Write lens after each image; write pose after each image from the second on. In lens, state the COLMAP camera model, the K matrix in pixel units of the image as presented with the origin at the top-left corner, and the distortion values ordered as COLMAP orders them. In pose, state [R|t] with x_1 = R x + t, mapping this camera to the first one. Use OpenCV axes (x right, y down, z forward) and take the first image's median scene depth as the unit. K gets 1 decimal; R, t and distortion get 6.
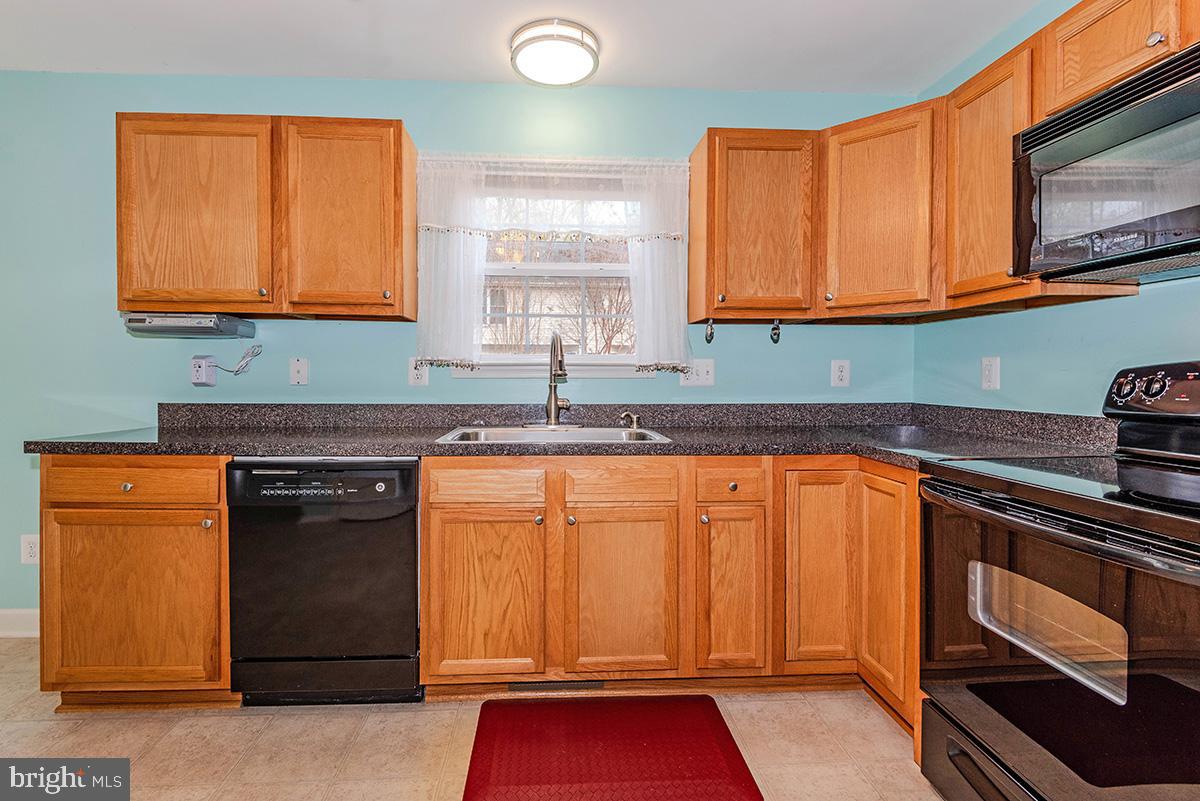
lens RADIAL K [[586.8, 0, 600.8], [0, 586.8, 373.9], [0, 0, 1]] dist [-0.014839, -0.000368]
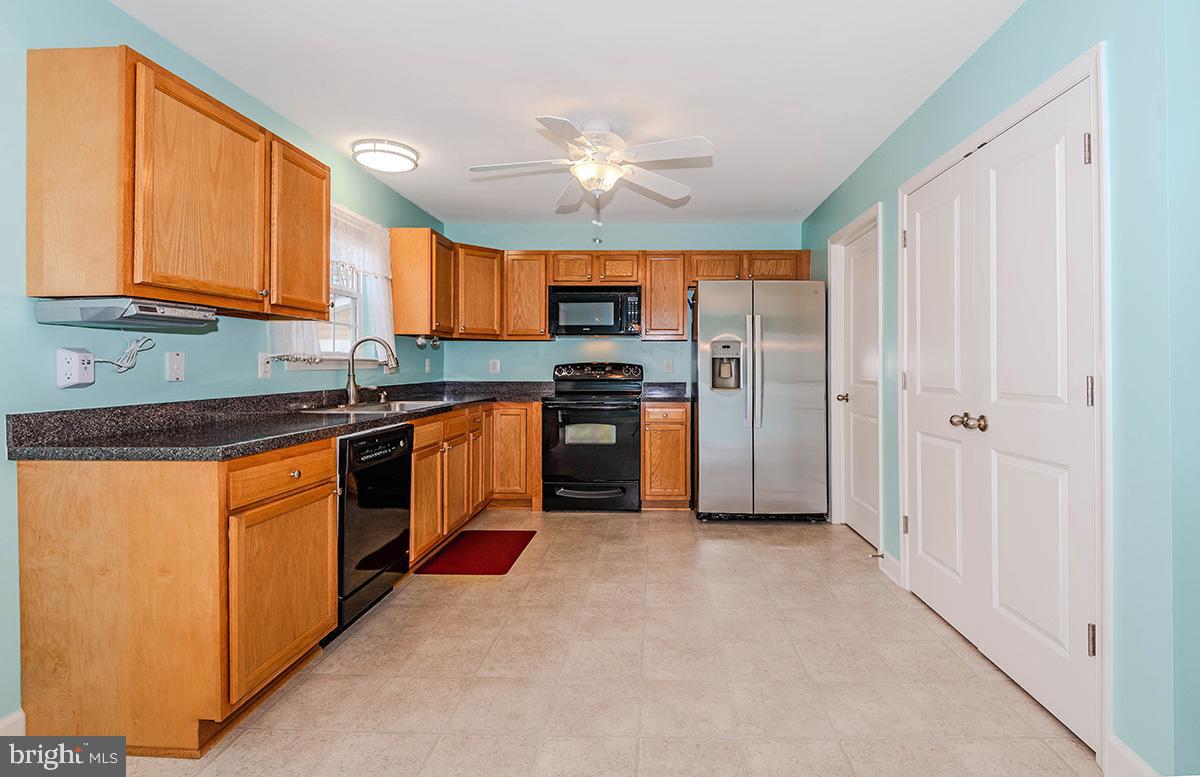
lens RADIAL K [[572.3, 0, 602.2], [0, 572.3, 358.9], [0, 0, 1]] dist [-0.000146, -0.000055]
pose [[0.151350, 0.006082, 0.988461, -1.512543], [-0.003303, 0.999979, -0.005647, -0.016466], [-0.988475, -0.002410, 0.151367, 0.225551]]
